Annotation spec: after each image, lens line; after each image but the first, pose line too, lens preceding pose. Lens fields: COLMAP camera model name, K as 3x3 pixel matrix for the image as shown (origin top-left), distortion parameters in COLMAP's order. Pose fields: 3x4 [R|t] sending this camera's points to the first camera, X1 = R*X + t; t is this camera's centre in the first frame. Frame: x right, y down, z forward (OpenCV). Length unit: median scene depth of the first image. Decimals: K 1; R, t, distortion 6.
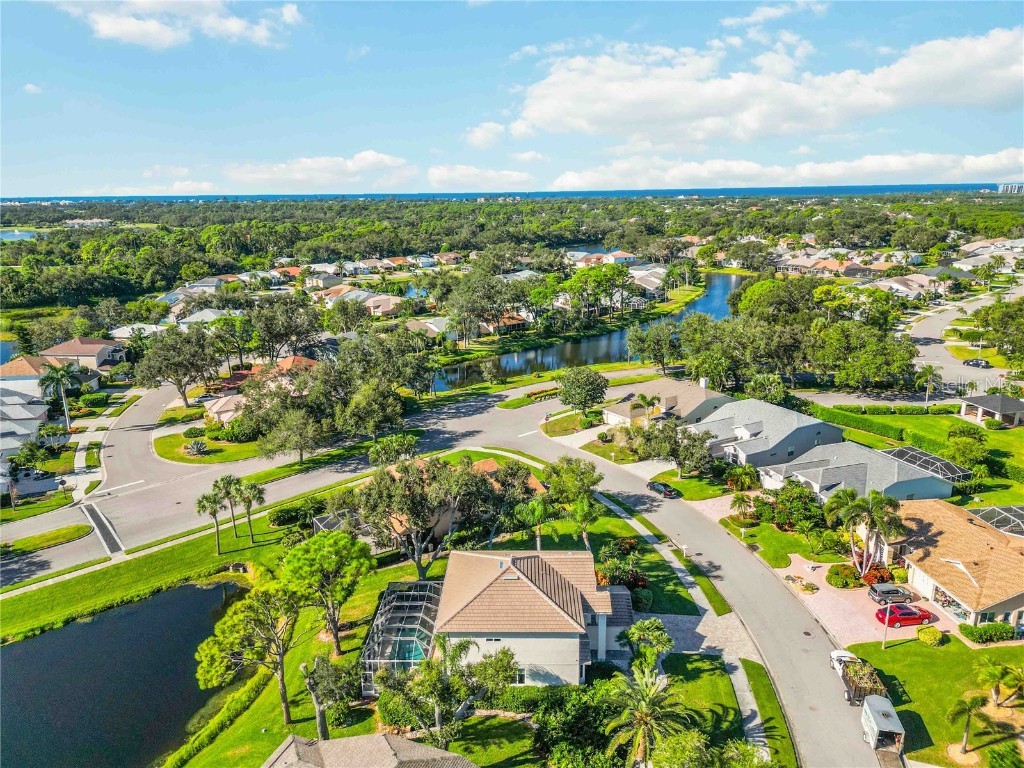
lens RADIAL K [[717.1, 0, 512.0], [0, 717.1, 383.9], [0, 0, 1]] dist [0.054386, -0.042592]
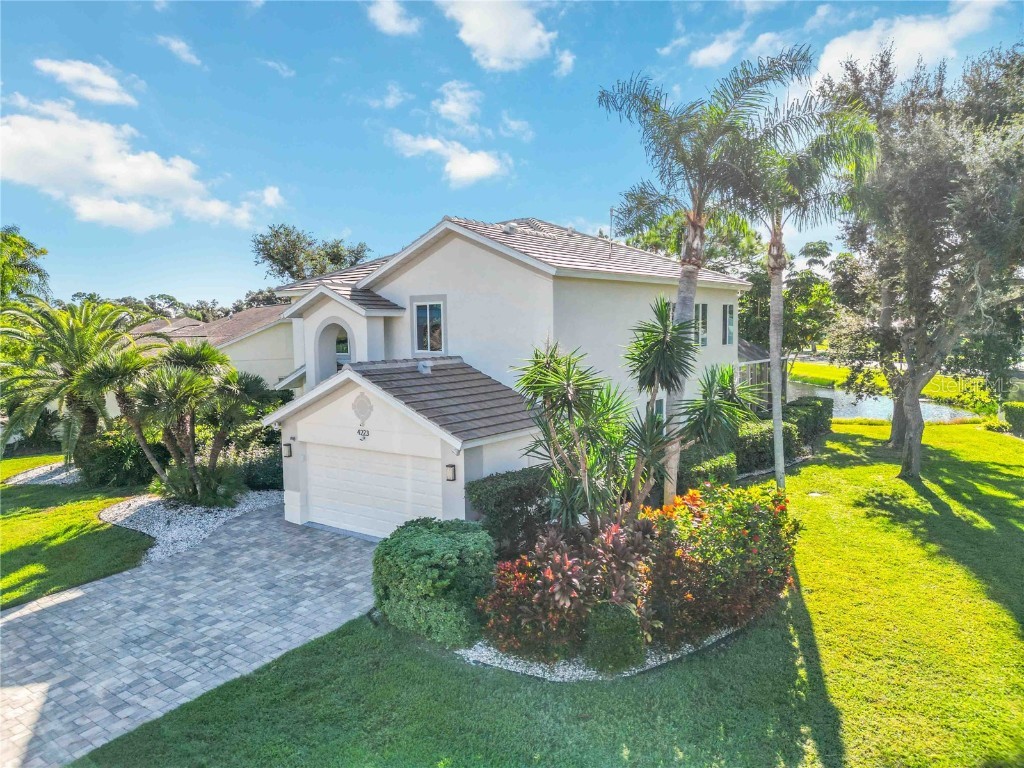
lens RADIAL K [[717.1, 0, 507.3], [0, 717.1, 378.0], [0, 0, 1]] dist [0.054386, -0.042592]
pose [[-0.586034, 0.081365, -0.806191, 0.346619], [-0.186719, 0.954609, 0.232074, 0.239035], [0.788479, 0.286535, -0.544241, 1.246672]]
